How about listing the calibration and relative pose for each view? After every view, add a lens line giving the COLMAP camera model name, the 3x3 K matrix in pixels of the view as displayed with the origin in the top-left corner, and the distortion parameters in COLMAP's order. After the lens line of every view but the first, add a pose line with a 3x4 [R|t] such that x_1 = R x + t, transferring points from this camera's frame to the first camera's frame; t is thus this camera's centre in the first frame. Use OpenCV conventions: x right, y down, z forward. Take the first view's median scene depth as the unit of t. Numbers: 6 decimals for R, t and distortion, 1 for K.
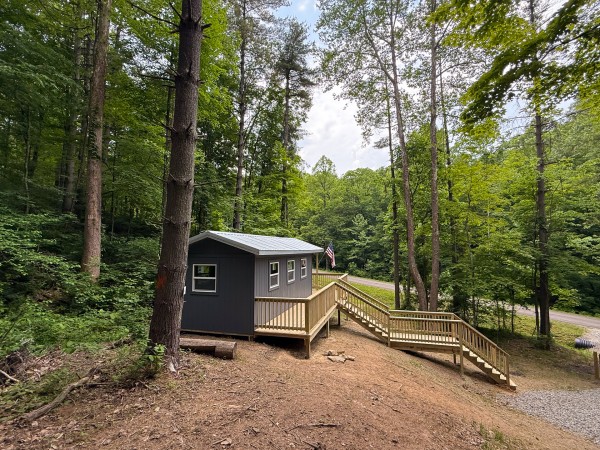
lens RADIAL K [[284.6, 0, 298.5], [0, 284.6, 226.1], [0, 0, 1]] dist [-0.002210, 0.000285]
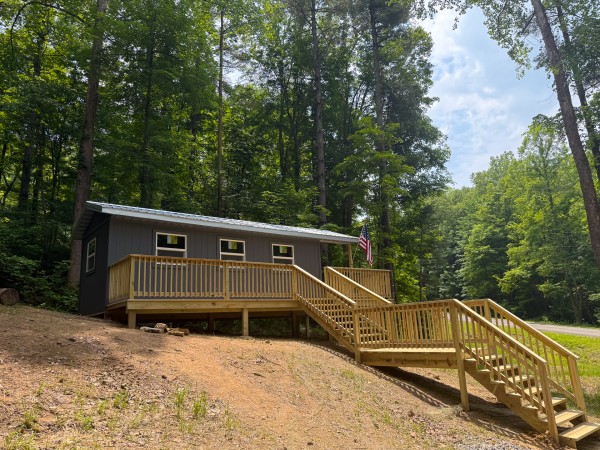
lens RADIAL K [[431.2, 0, 298.0], [0, 431.2, 230.2], [0, 0, 1]] dist [-0.016910, 0.008080]
pose [[0.817859, -0.162971, -0.551858, 0.367553], [0.092310, 0.983793, -0.153723, 0.143771], [0.567966, 0.074781, 0.819647, 0.103372]]
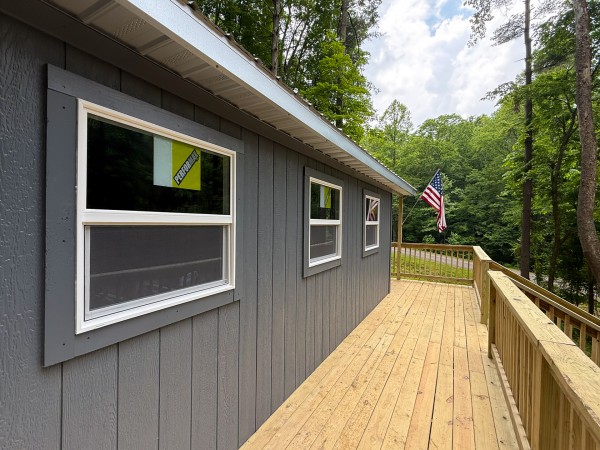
lens RADIAL K [[284.6, 0, 298.5], [0, 284.6, 226.1], [0, 0, 1]] dist [-0.002210, 0.000285]
pose [[0.977532, 0.025996, -0.209179, 0.001899], [-0.006046, 0.995416, 0.095450, 0.069787], [0.210701, -0.092041, 0.973208, 0.380792]]
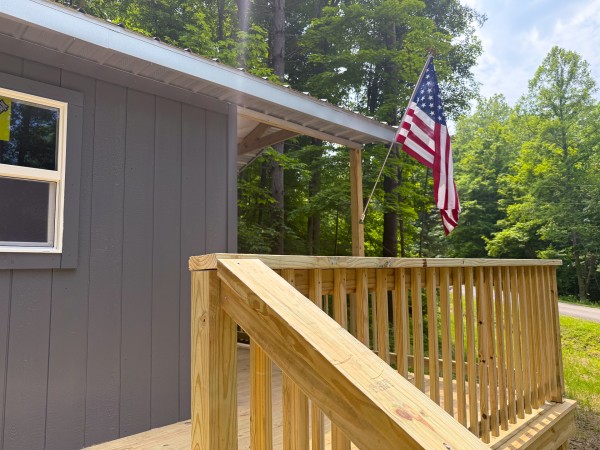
lens RADIAL K [[431.2, 0, 298.0], [0, 431.2, 230.2], [0, 0, 1]] dist [-0.016910, 0.008080]
pose [[0.873130, -0.059867, -0.483798, 0.115868], [0.052674, 0.998206, -0.028459, 0.107232], [0.484634, -0.000635, 0.874717, 0.543674]]
